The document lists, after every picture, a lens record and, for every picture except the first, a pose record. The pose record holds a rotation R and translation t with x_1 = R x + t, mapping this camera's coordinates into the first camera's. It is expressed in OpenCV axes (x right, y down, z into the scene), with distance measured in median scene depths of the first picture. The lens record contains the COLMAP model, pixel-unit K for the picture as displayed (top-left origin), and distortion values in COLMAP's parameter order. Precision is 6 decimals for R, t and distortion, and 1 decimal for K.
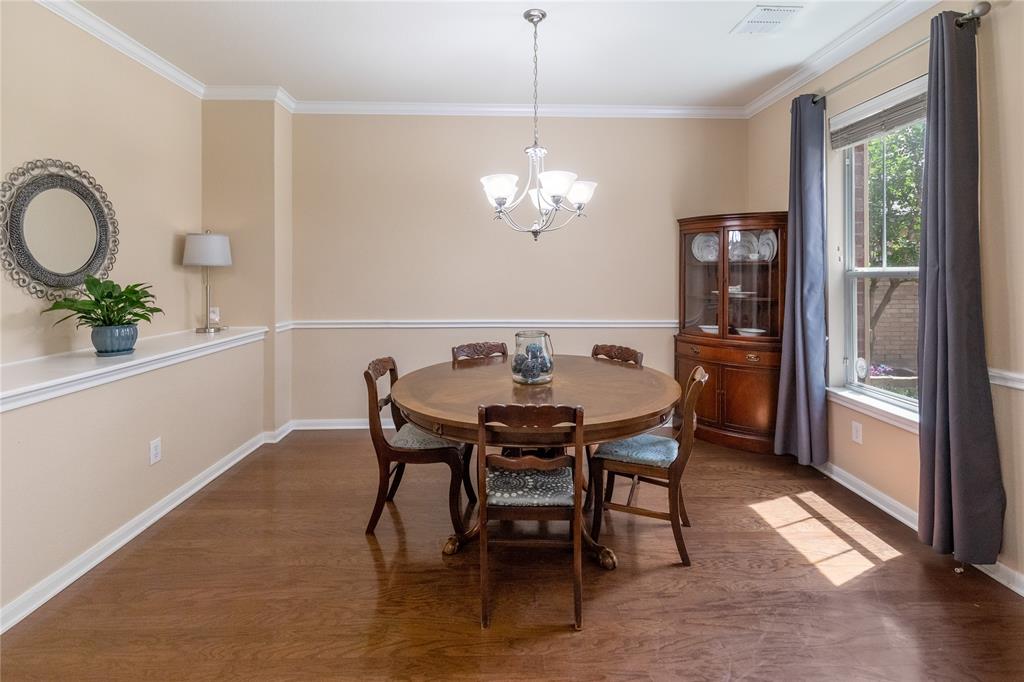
lens RADIAL K [[472.8, 0, 513.4], [0, 472.8, 274.2], [0, 0, 1]] dist [-0.001131, -0.003228]
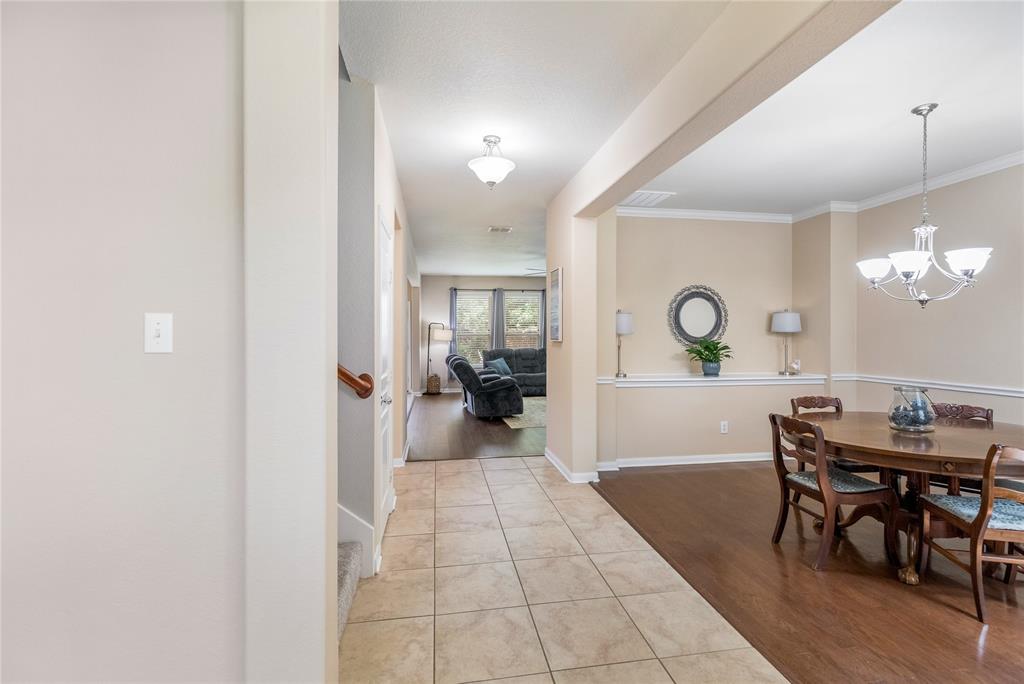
lens RADIAL K [[472.8, 0, 502.4], [0, 472.8, 338.5], [0, 0, 1]] dist [-0.001131, -0.003228]
pose [[0.103413, 0.006275, -0.994619, 1.070194], [-0.003068, 0.999977, 0.005990, -0.004054], [0.994634, 0.002432, 0.103430, -0.120198]]
